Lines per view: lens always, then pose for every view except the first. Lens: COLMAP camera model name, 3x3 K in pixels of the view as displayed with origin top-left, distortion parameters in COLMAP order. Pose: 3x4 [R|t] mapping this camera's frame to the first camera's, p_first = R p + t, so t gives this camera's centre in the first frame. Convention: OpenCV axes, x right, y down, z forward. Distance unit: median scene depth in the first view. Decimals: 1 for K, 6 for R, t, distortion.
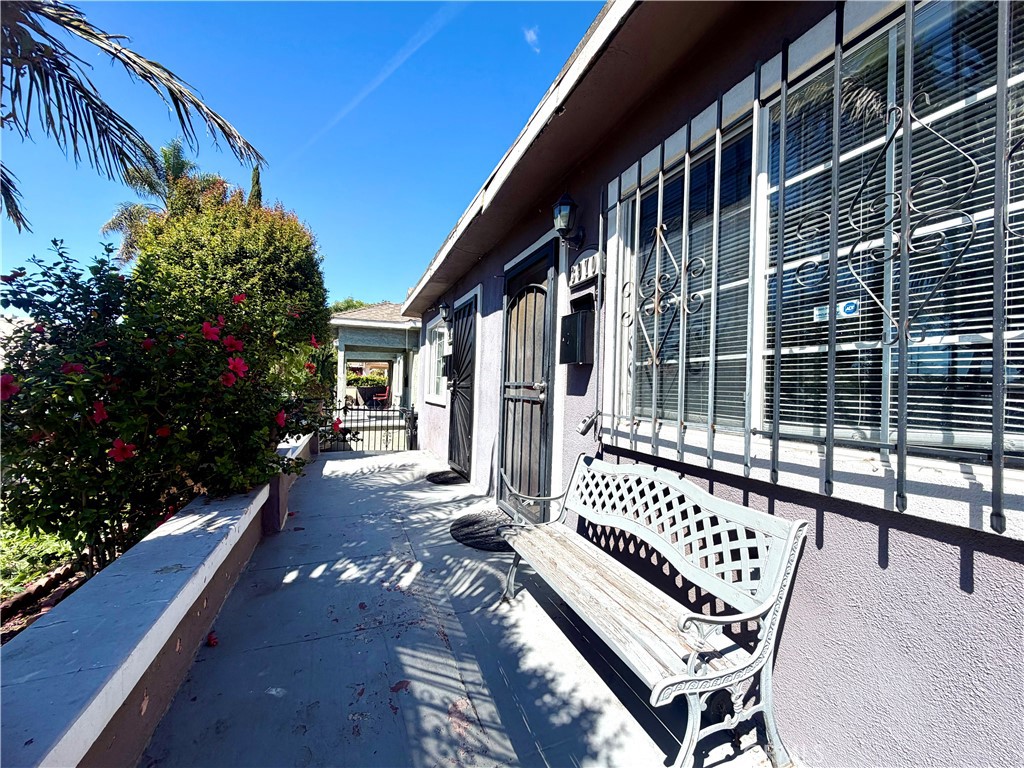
lens RADIAL K [[409.1, 0, 512.6], [0, 409.1, 385.1], [0, 0, 1]] dist [0.000248, 0.000518]
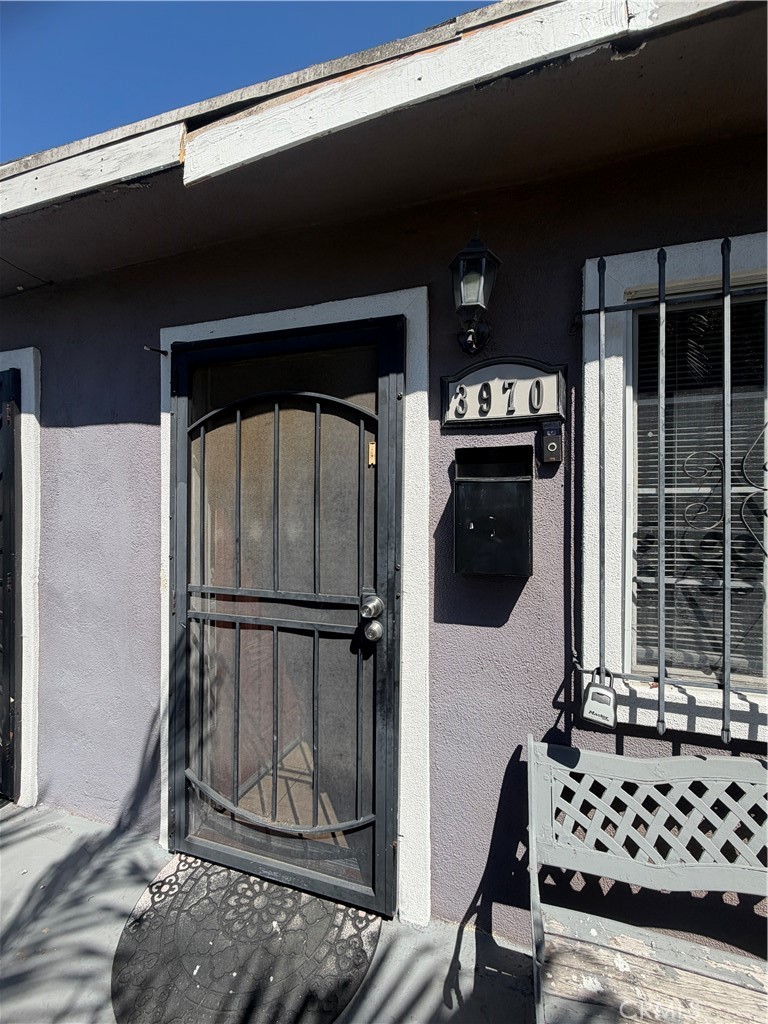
lens RADIAL K [[409.1, 0, 356.2], [0, 409.1, 511.0], [0, 0, 1]] dist [0.000248, 0.000518]
pose [[0.601478, -0.013529, 0.798774, -0.388018], [0.011300, 0.999901, 0.008426, -0.140584], [-0.798809, 0.003958, 0.601572, 0.840304]]
